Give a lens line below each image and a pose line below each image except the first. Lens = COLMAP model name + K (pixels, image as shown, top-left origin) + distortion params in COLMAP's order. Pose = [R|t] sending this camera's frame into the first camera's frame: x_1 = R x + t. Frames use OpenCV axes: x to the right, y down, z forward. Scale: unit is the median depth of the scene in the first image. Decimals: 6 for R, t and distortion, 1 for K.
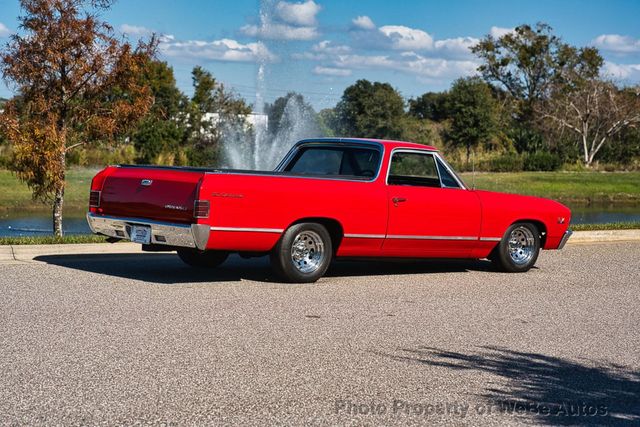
lens RADIAL K [[1529.5, 0, 320.2], [0, 1529.5, 211.8], [0, 0, 1]] dist [0.036415, -0.720333]
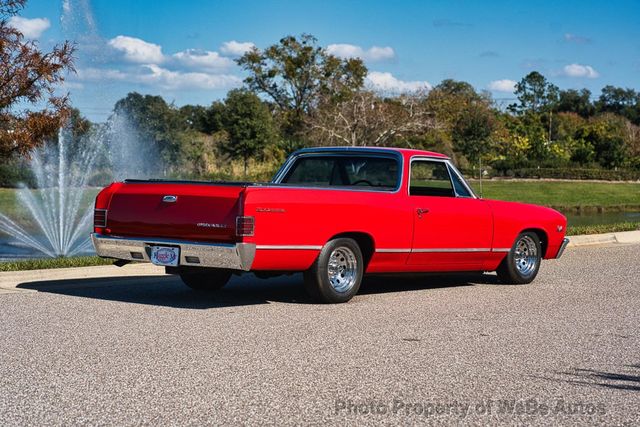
lens RADIAL K [[1527.6, 0, 321.6], [0, 1527.6, 215.0], [0, 0, 1]] dist [0.032103, -0.600627]
pose [[0.985657, -0.025082, 0.166886, -0.122783], [0.026121, 0.999651, -0.004035, -0.002383], [-0.166727, 0.008336, 0.985968, 0.060965]]
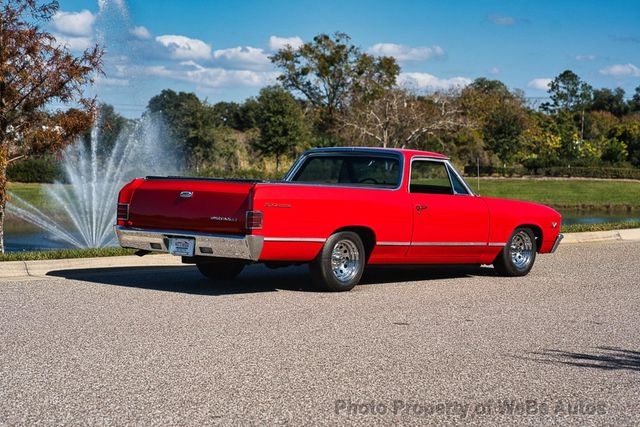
lens RADIAL K [[1529.5, 0, 320.2], [0, 1529.5, 211.8], [0, 0, 1]] dist [0.036415, -0.720333]
pose [[0.989462, -0.018082, 0.143657, -0.118440], [0.018975, 0.999808, -0.004854, -0.000914], [-0.143541, 0.007529, 0.989616, 0.003794]]
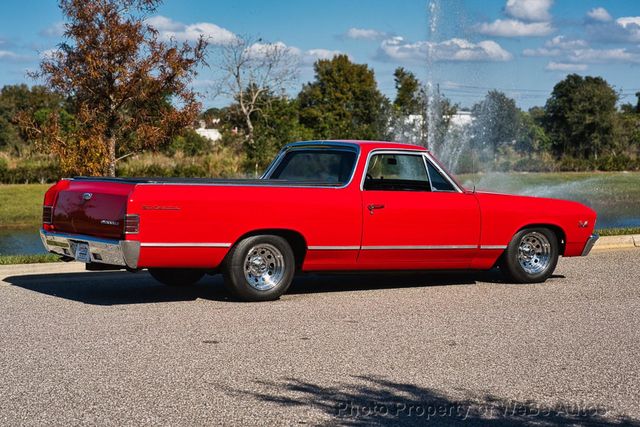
lens RADIAL K [[1562.0, 0, 320.9], [0, 1562.0, 213.4], [0, 0, 1]] dist [0.015751, -0.218116]
pose [[0.987961, -0.027328, -0.152273, 0.117803], [0.027106, 0.999626, -0.003537, -0.001066], [0.152312, -0.000633, 0.988332, 0.061356]]
